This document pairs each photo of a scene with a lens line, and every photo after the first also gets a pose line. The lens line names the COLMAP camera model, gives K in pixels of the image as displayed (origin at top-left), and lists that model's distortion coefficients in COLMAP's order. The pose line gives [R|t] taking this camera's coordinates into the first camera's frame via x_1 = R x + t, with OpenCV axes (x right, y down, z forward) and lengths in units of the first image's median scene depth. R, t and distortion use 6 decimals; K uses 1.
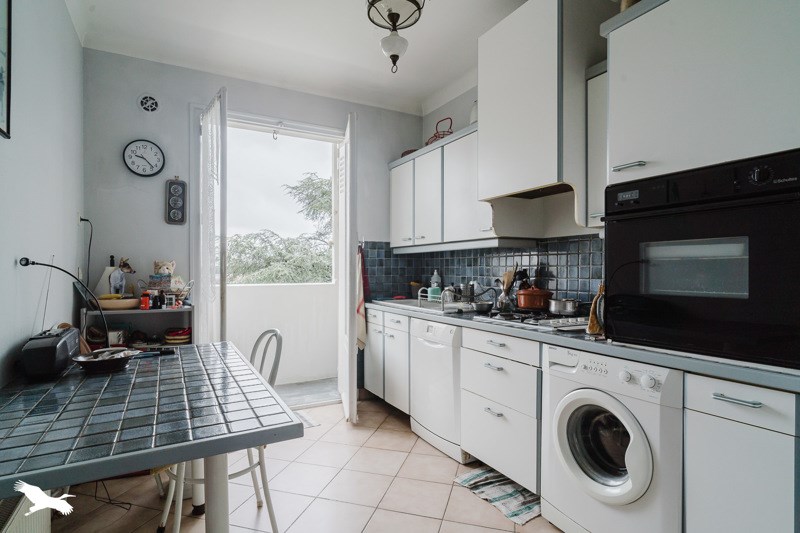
lens RADIAL K [[417.9, 0, 400.0], [0, 417.9, 272.0], [0, 0, 1]] dist [-0.000650, -0.000044]
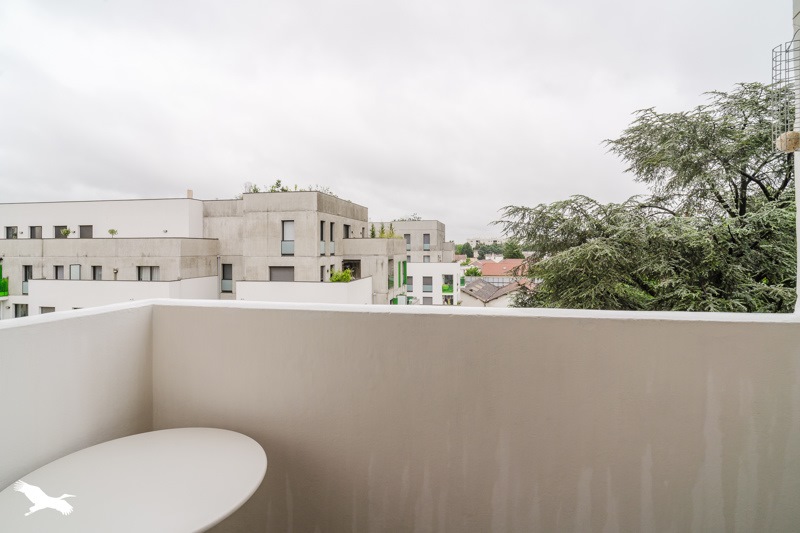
lens RADIAL K [[417.9, 0, 396.0], [0, 417.9, 243.2], [0, 0, 1]] dist [-0.000650, -0.000044]
pose [[0.738949, -0.010426, -0.673680, -0.051726], [-0.000485, 0.999872, -0.016006, -0.001873], [0.673761, 0.012154, 0.738850, 0.203314]]
